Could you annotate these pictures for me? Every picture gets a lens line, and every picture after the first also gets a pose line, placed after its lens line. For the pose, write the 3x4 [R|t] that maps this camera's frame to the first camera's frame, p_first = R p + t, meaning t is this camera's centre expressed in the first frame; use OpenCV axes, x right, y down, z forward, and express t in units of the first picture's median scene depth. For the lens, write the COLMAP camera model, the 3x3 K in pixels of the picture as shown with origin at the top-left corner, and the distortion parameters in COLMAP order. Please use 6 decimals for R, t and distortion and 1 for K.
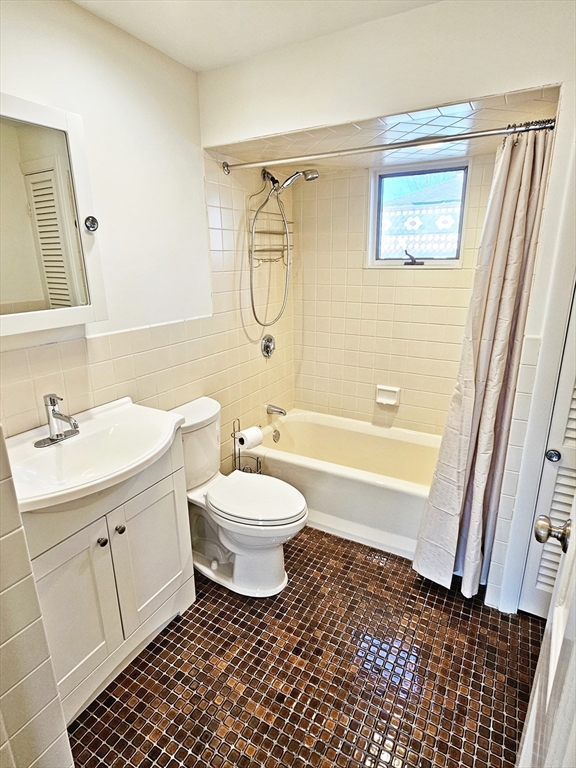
lens RADIAL K [[405.8, 0, 324.0], [0, 405.8, 383.8], [0, 0, 1]] dist [-0.000883, -0.000346]
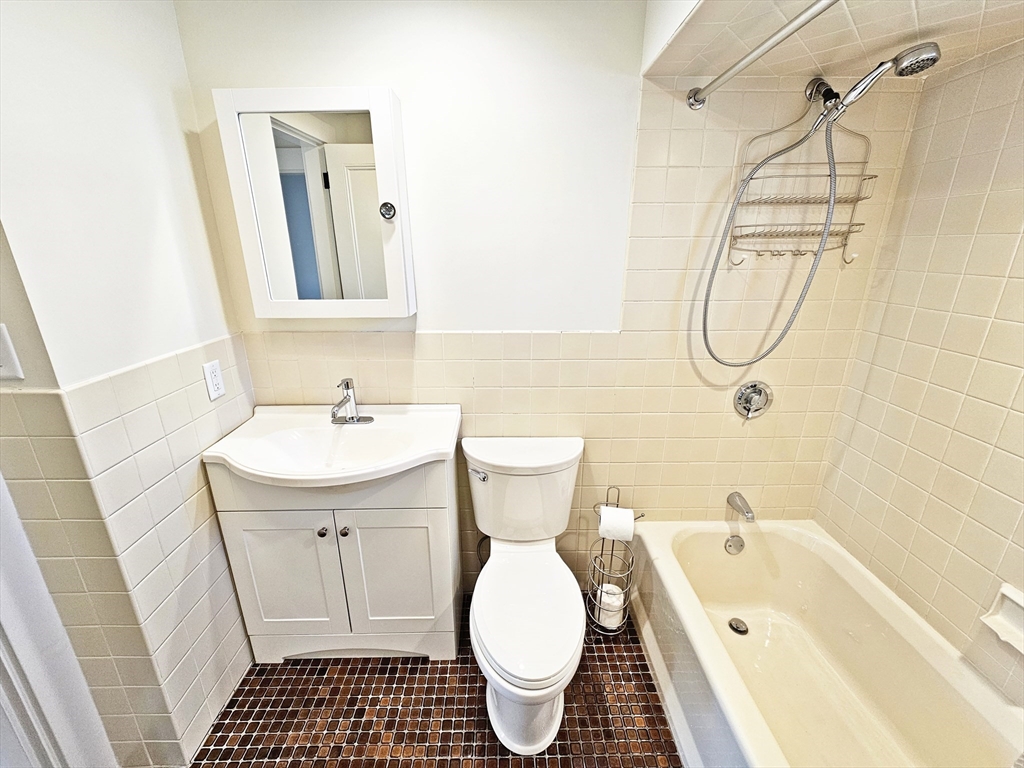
lens RADIAL K [[431.7, 0, 511.4], [0, 431.7, 385.0], [0, 0, 1]] dist [0.001183, 0.000352]
pose [[0.449449, 0.281057, -0.847940, 0.293653], [-0.265657, 0.948323, 0.173519, -0.166418], [0.852890, 0.147274, 0.500888, 0.505715]]
